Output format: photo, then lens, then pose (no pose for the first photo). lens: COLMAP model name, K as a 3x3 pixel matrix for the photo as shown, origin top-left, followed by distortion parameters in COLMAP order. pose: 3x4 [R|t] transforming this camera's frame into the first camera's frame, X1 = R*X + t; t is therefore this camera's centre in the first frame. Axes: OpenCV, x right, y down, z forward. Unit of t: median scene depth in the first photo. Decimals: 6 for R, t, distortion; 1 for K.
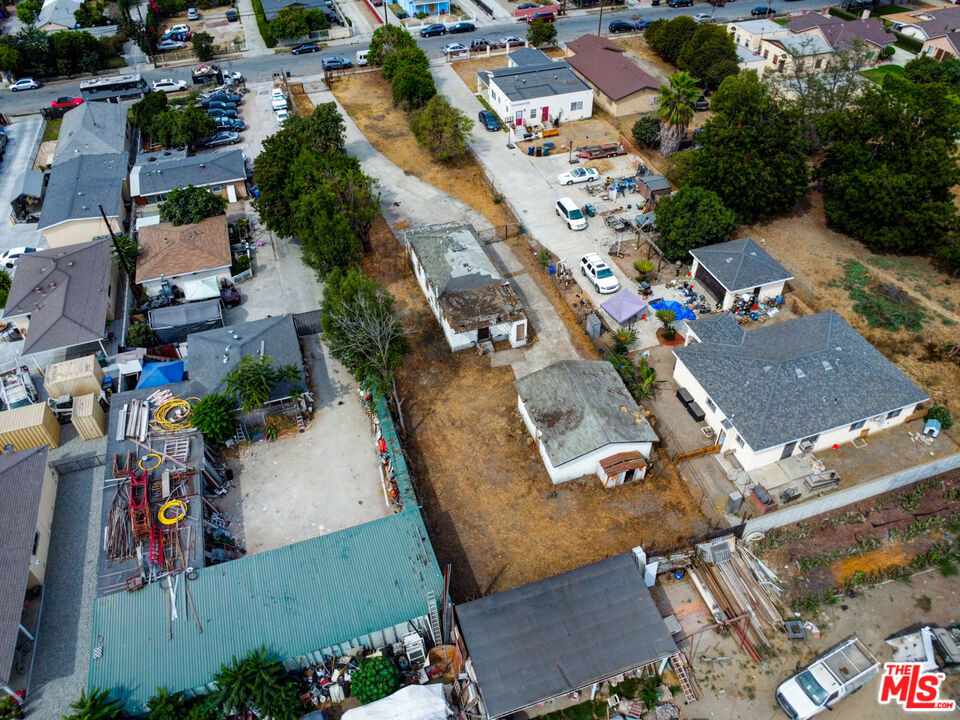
lens RADIAL K [[701.4, 0, 483.2], [0, 701.4, 360.8], [0, 0, 1]] dist [-0.032686, 0.001043]
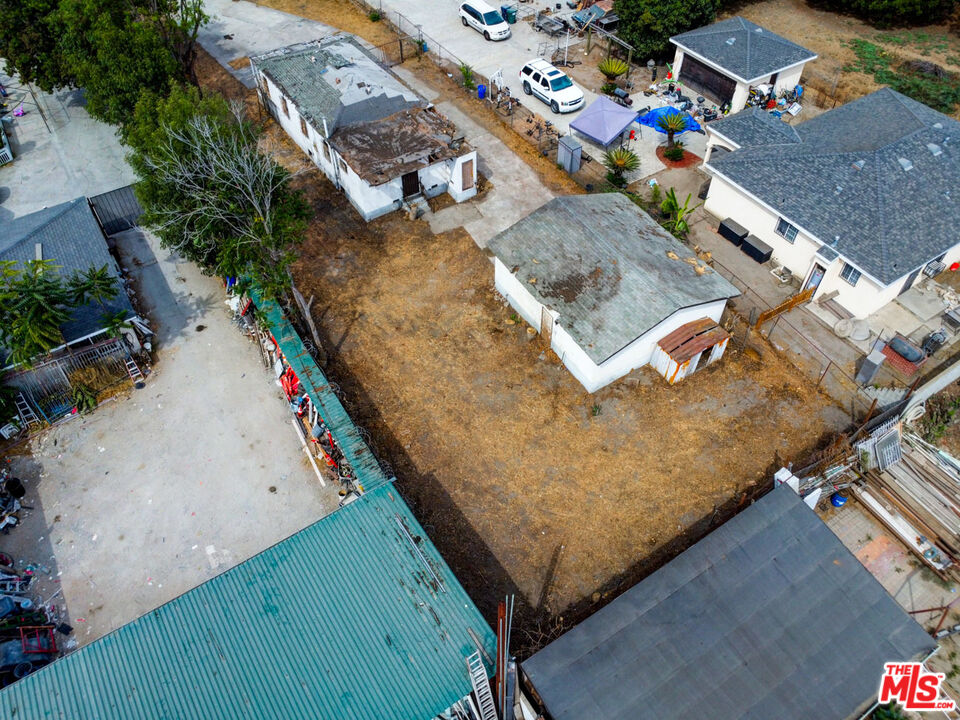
lens RADIAL K [[701.4, 0, 480.4], [0, 701.4, 358.8], [0, 0, 1]] dist [-0.032686, 0.001043]
pose [[0.968952, -0.177153, 0.172476, -0.083991], [0.157150, 0.979818, 0.123534, 0.052158], [-0.190880, -0.092594, 0.977236, 0.391909]]
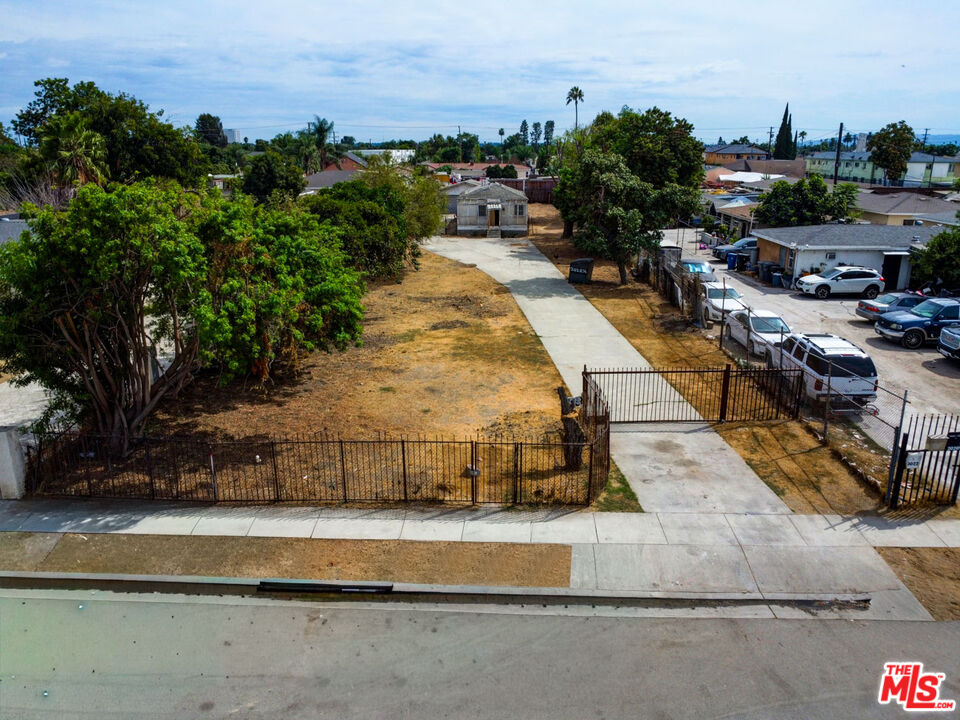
lens RADIAL K [[701.4, 0, 479.2], [0, 701.4, 356.3], [0, 0, 1]] dist [-0.032686, 0.001043]
pose [[-0.935984, -0.078753, 0.343122, -0.487561], [0.254735, 0.521231, 0.814511, -1.070213], [-0.242991, 0.849774, -0.467803, 2.053033]]
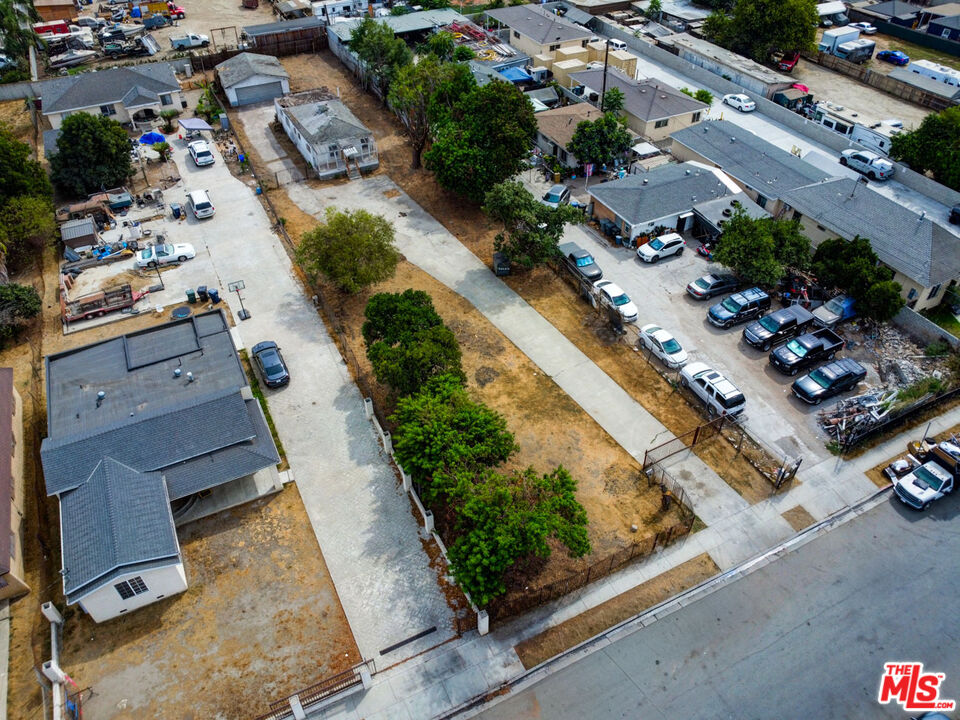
lens RADIAL K [[701.4, 0, 480.3], [0, 701.4, 354.9], [0, 0, 1]] dist [-0.032686, 0.001043]
pose [[-0.989771, 0.110580, -0.090138, -0.174940], [-0.078967, 0.101557, 0.991691, -1.520596], [0.118815, 0.988665, -0.091786, 1.819131]]
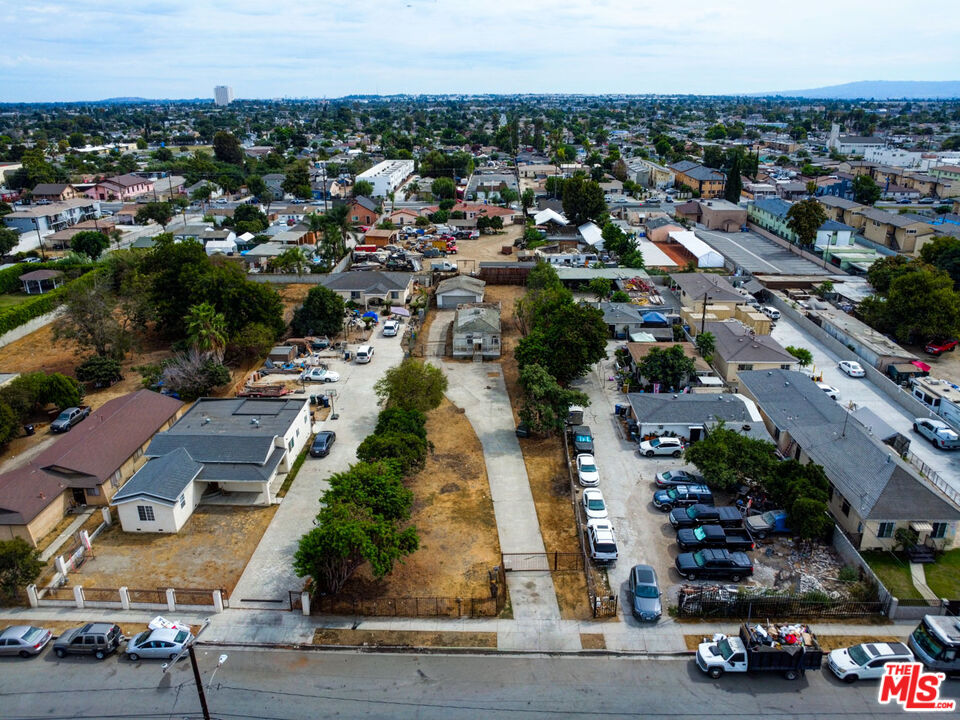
lens RADIAL K [[701.4, 0, 482.7], [0, 701.4, 361.1], [0, 0, 1]] dist [-0.032686, 0.001043]
pose [[-0.939479, -0.098628, 0.328105, -0.677186], [0.249956, 0.457643, 0.853279, -1.698072], [-0.234312, 0.883649, -0.405293, 2.037203]]
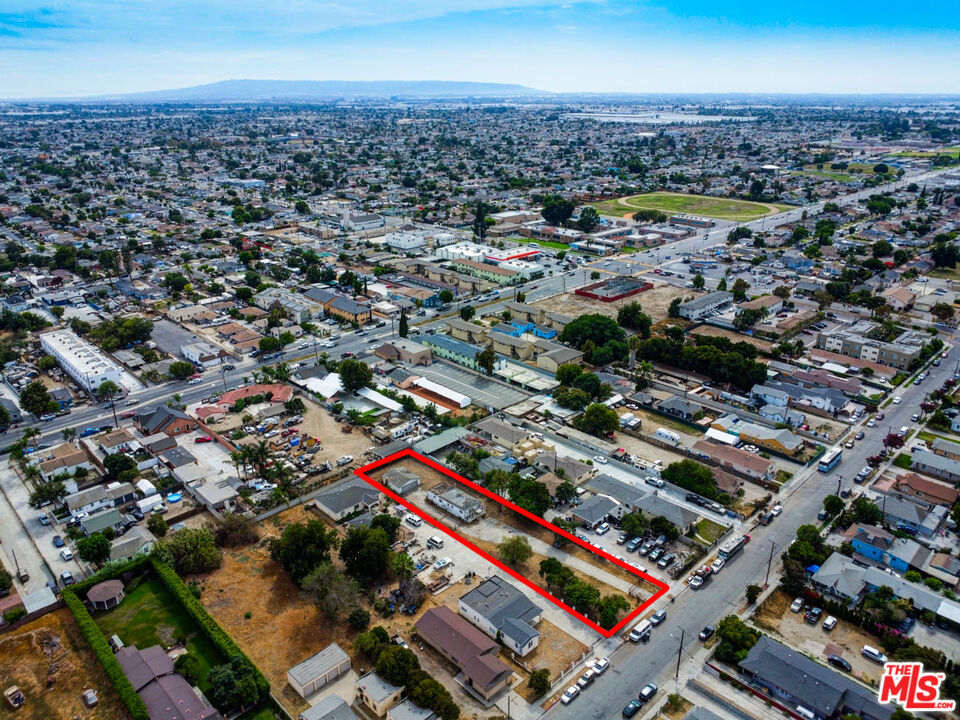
lens RADIAL K [[701.4, 0, 480.2], [0, 701.4, 360.1], [0, 0, 1]] dist [-0.032686, 0.001043]
pose [[-0.898875, 0.177754, -0.400534, 1.132028], [-0.284623, 0.458152, 0.842073, -3.452687], [0.333187, 0.870919, -0.361229, 1.890624]]
